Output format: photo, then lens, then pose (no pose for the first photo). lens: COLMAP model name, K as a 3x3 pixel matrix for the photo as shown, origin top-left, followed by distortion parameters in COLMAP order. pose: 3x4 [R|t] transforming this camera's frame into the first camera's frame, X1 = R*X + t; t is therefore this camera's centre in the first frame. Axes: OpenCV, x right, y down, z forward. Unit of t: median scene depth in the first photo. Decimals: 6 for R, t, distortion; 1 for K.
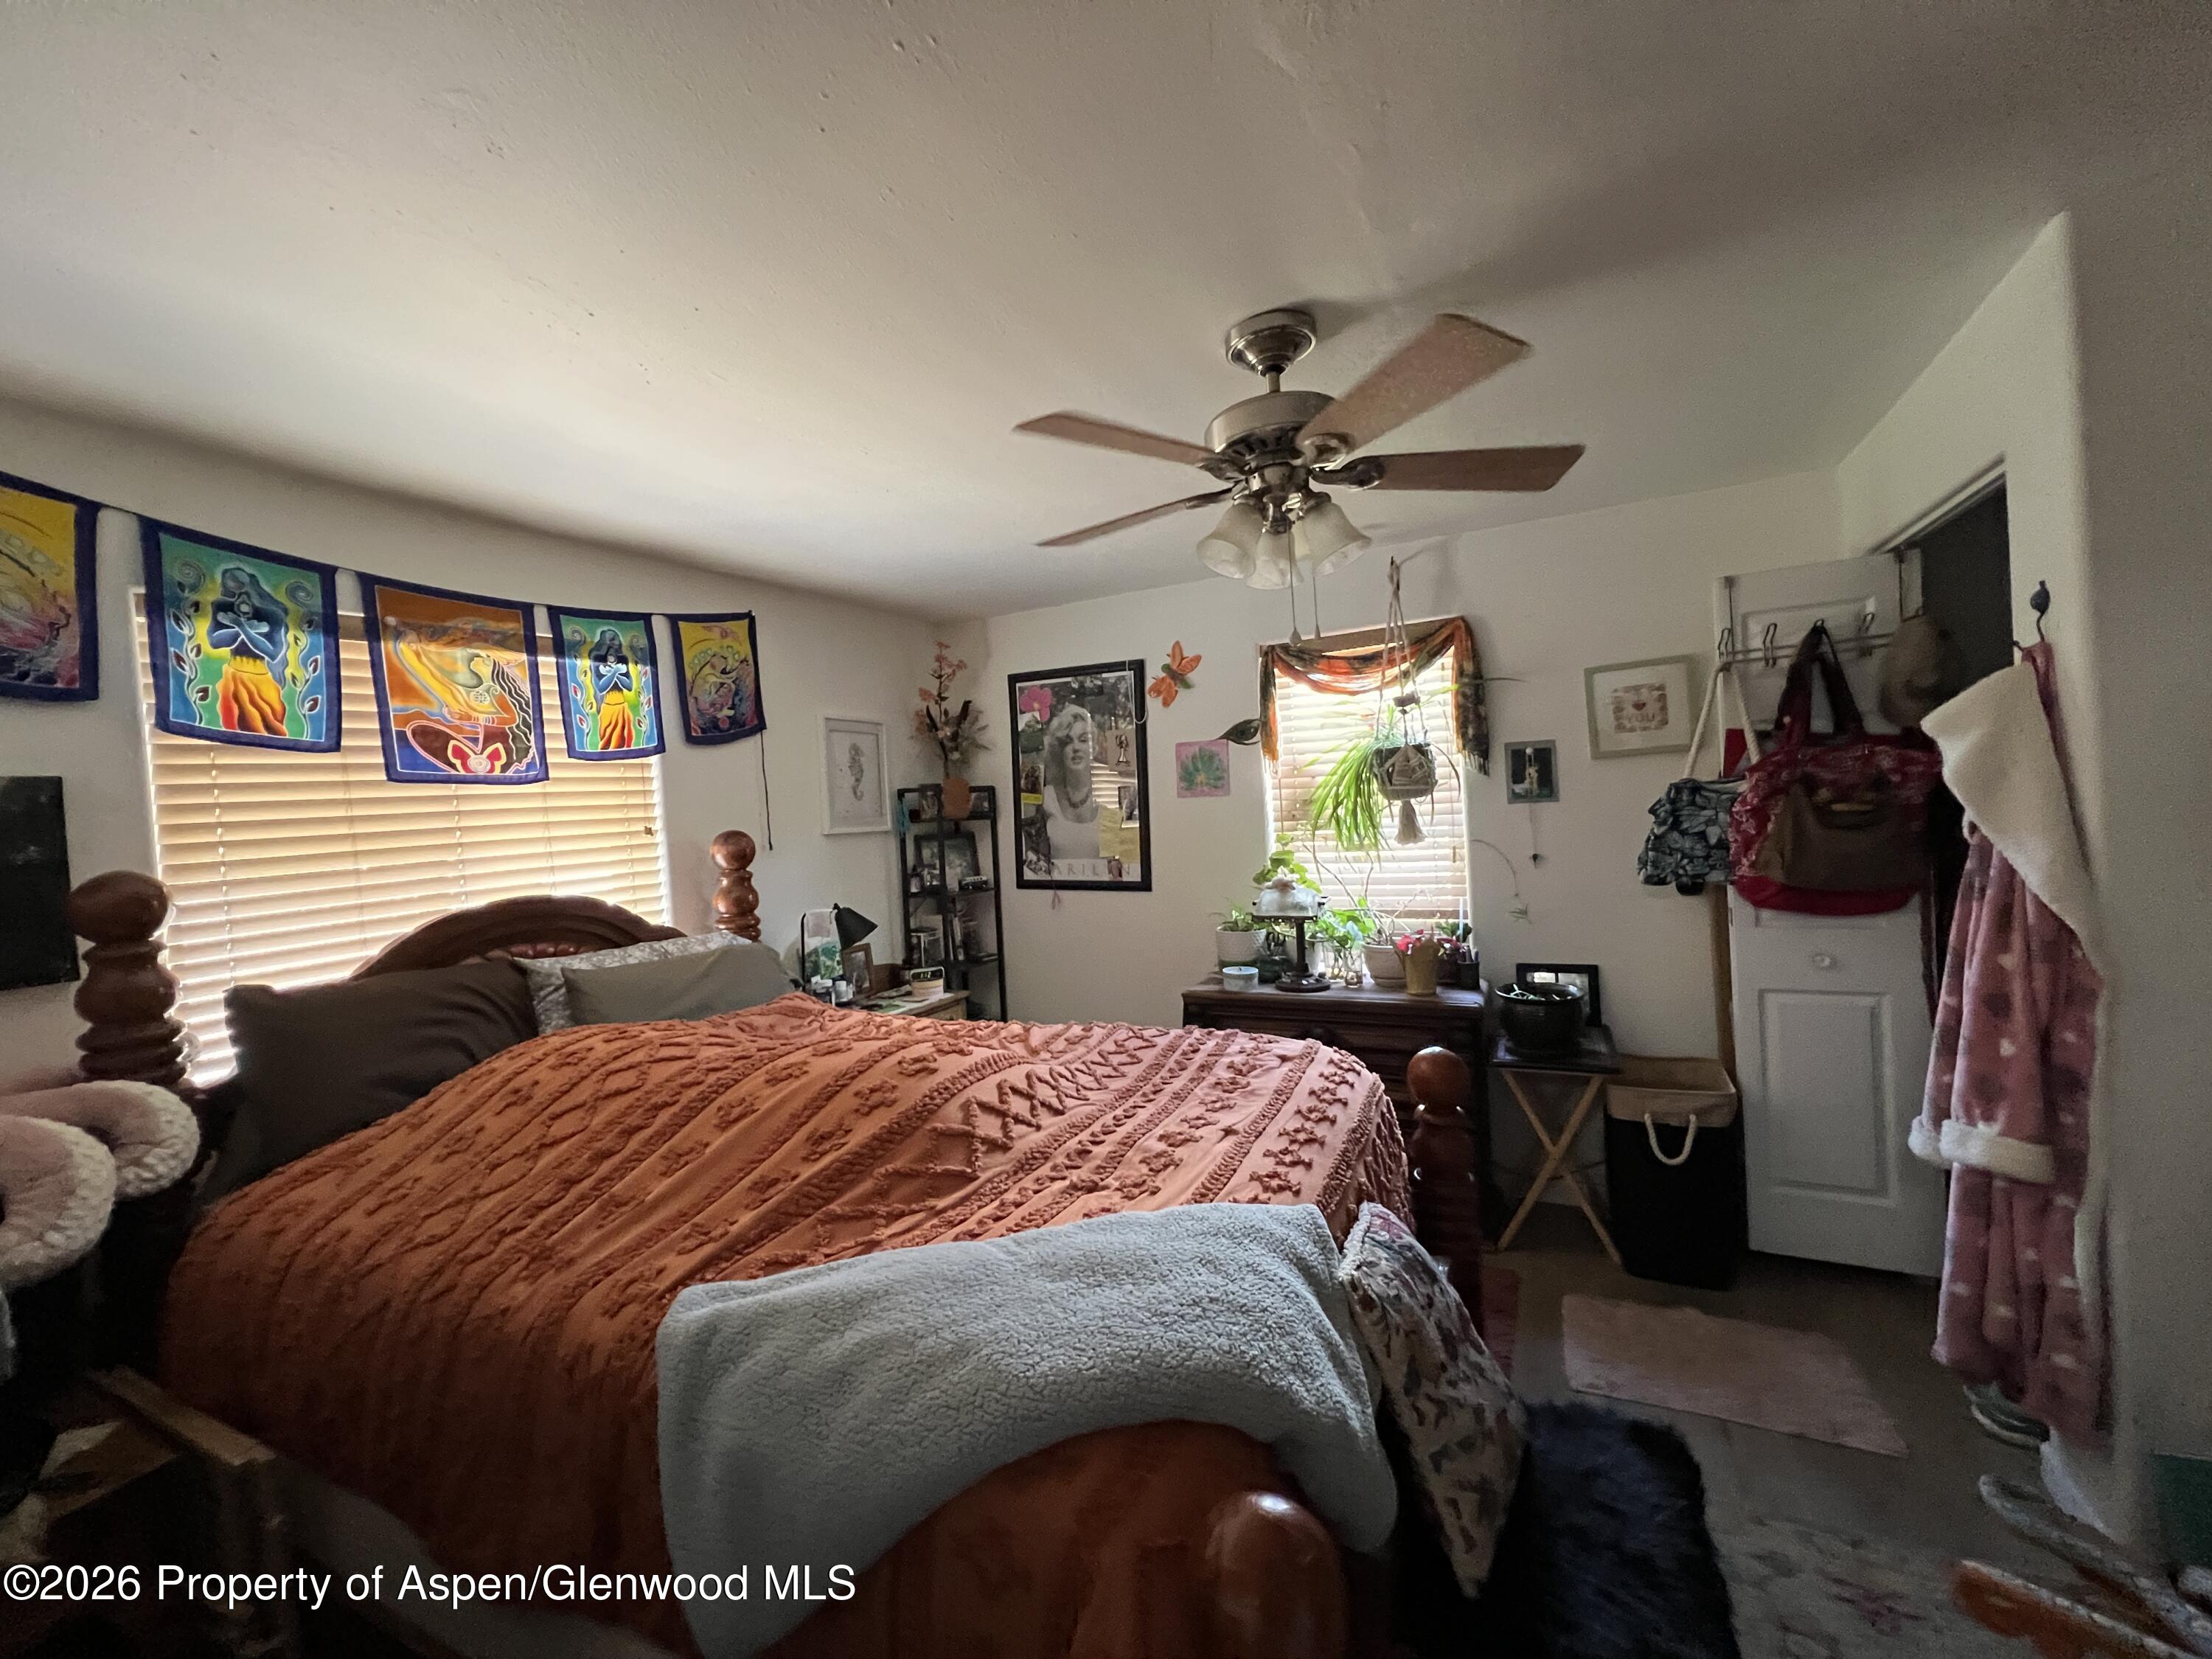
lens RADIAL K [[882.1, 0, 1095.1], [0, 882.1, 834.9], [0, 0, 1]] dist [-0.009682, 0.000332]
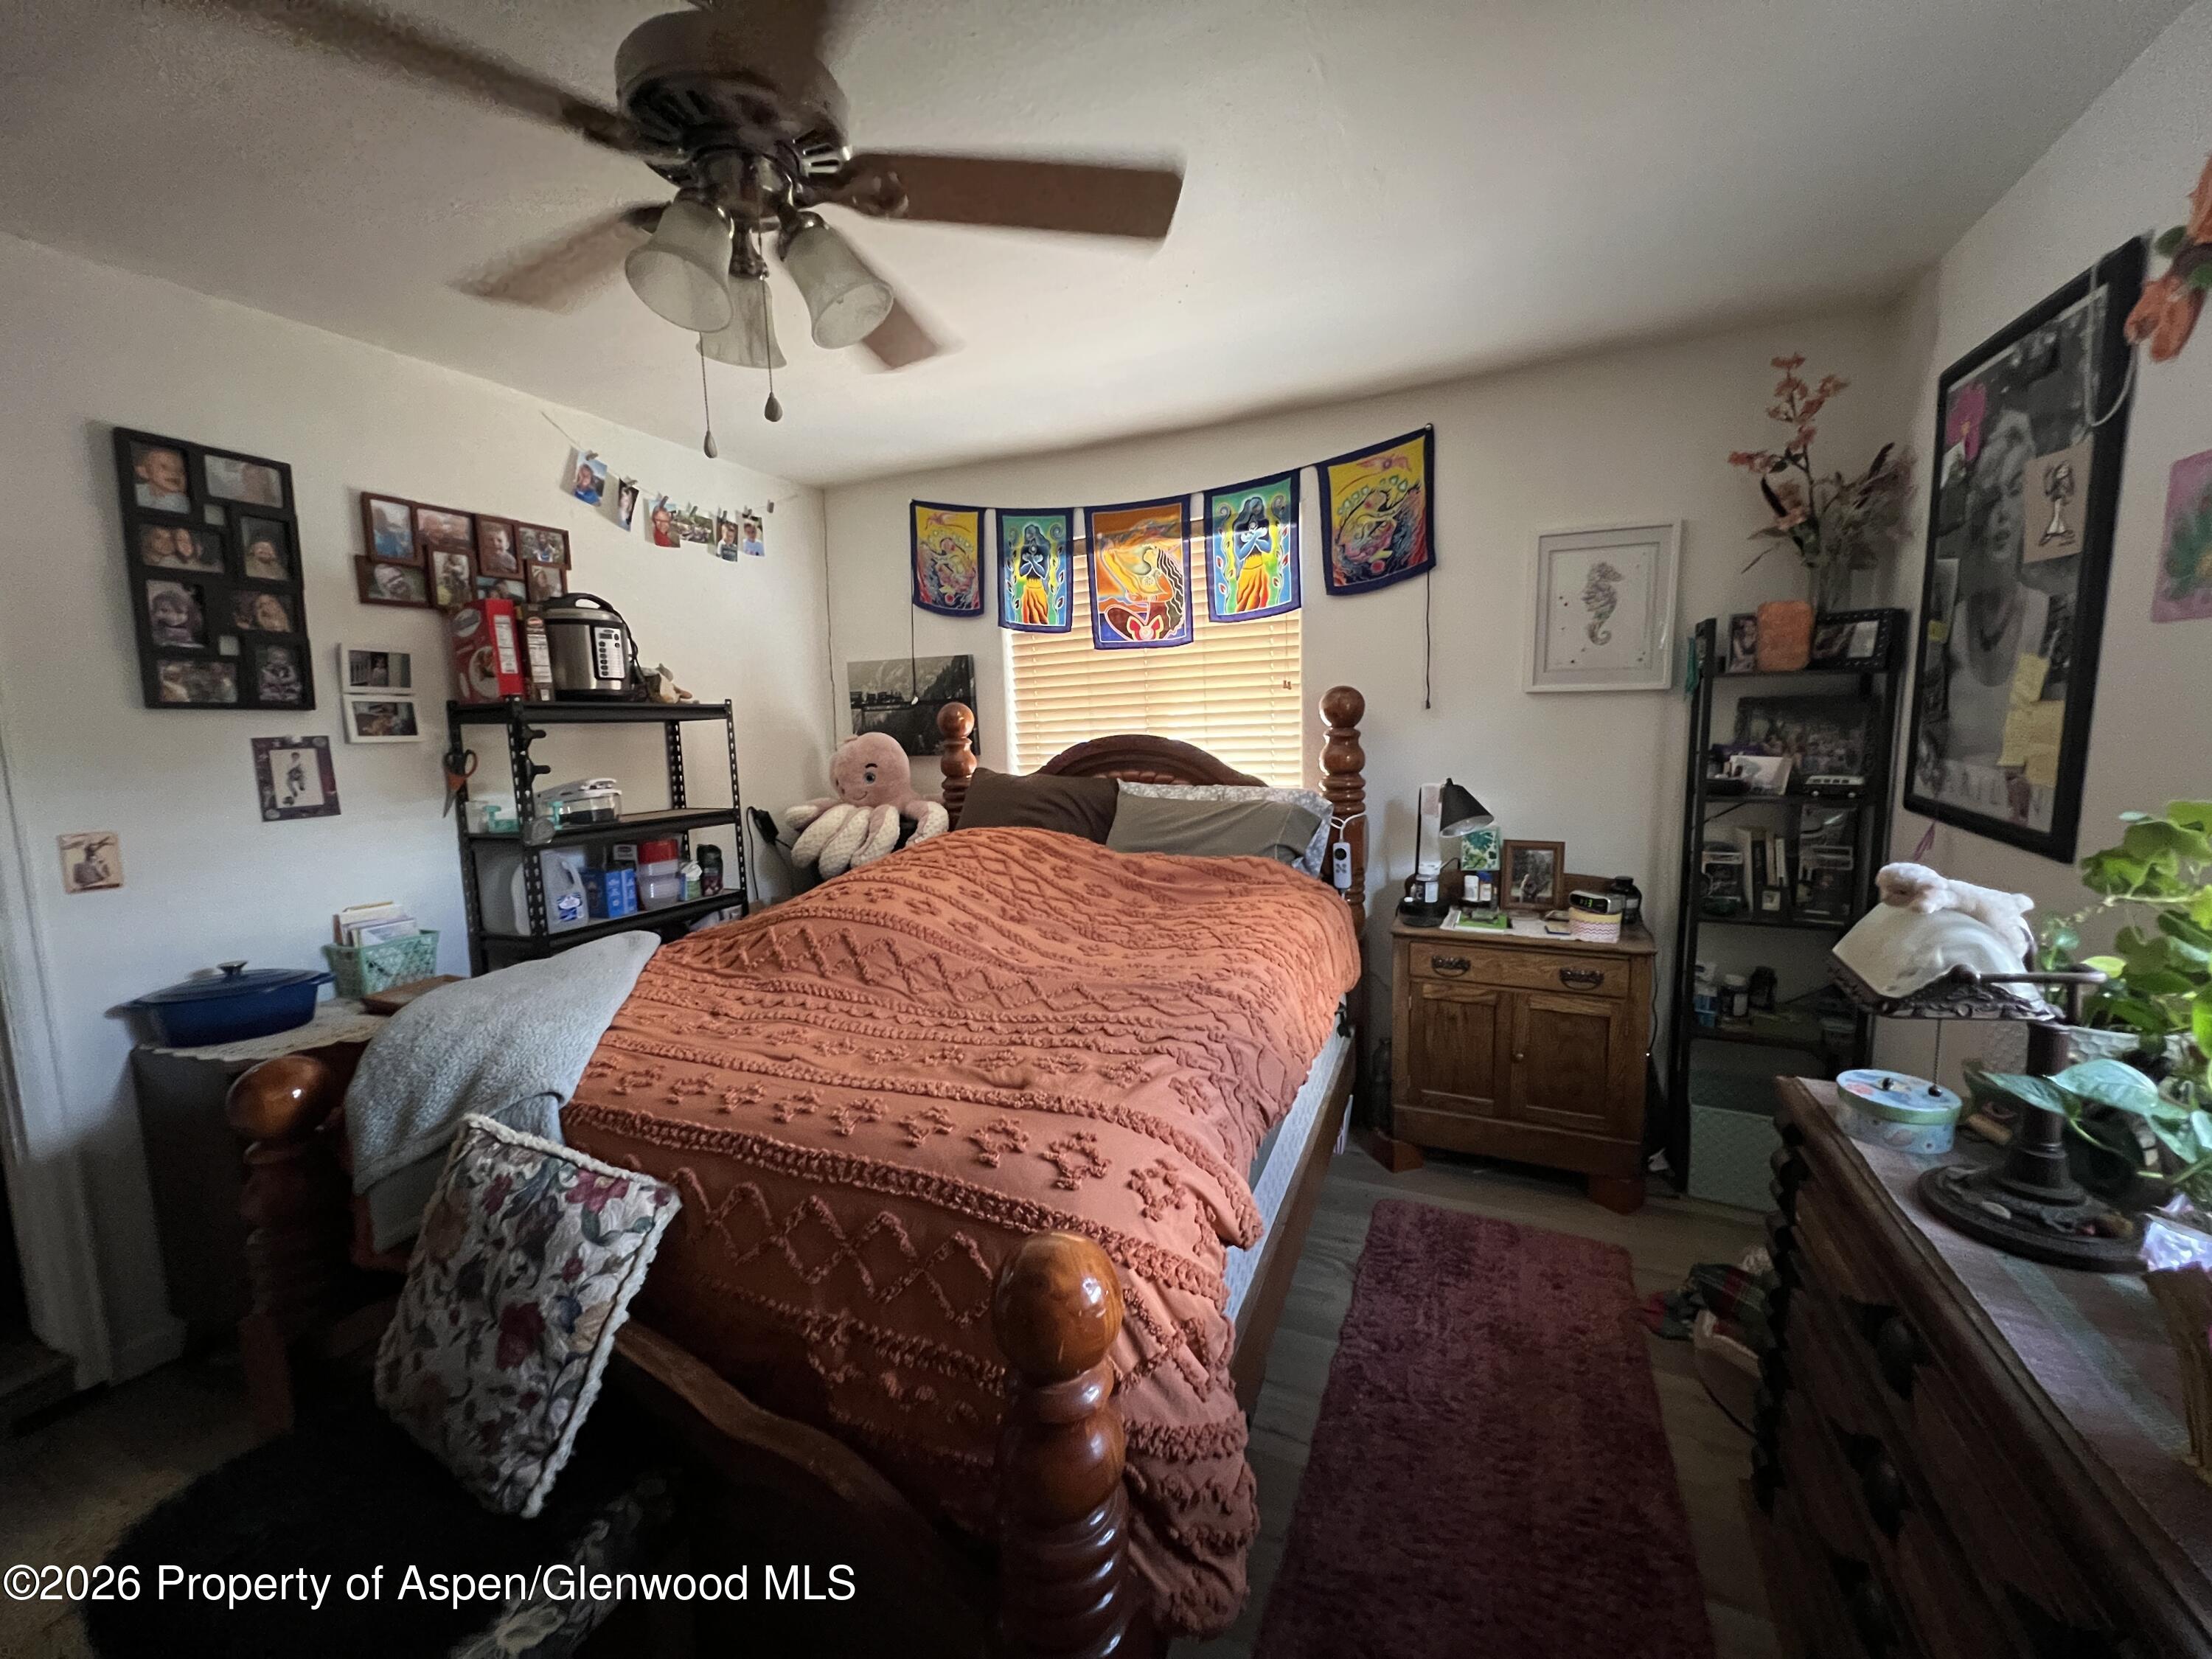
lens RADIAL K [[882.1, 0, 1089.3], [0, 882.1, 824.2], [0, 0, 1]] dist [-0.009682, 0.000332]
pose [[0.062443, 0.179406, -0.981791, 0.615006], [-0.002738, 0.983738, 0.179588, -0.033146], [0.998045, -0.008526, 0.061919, 0.775573]]
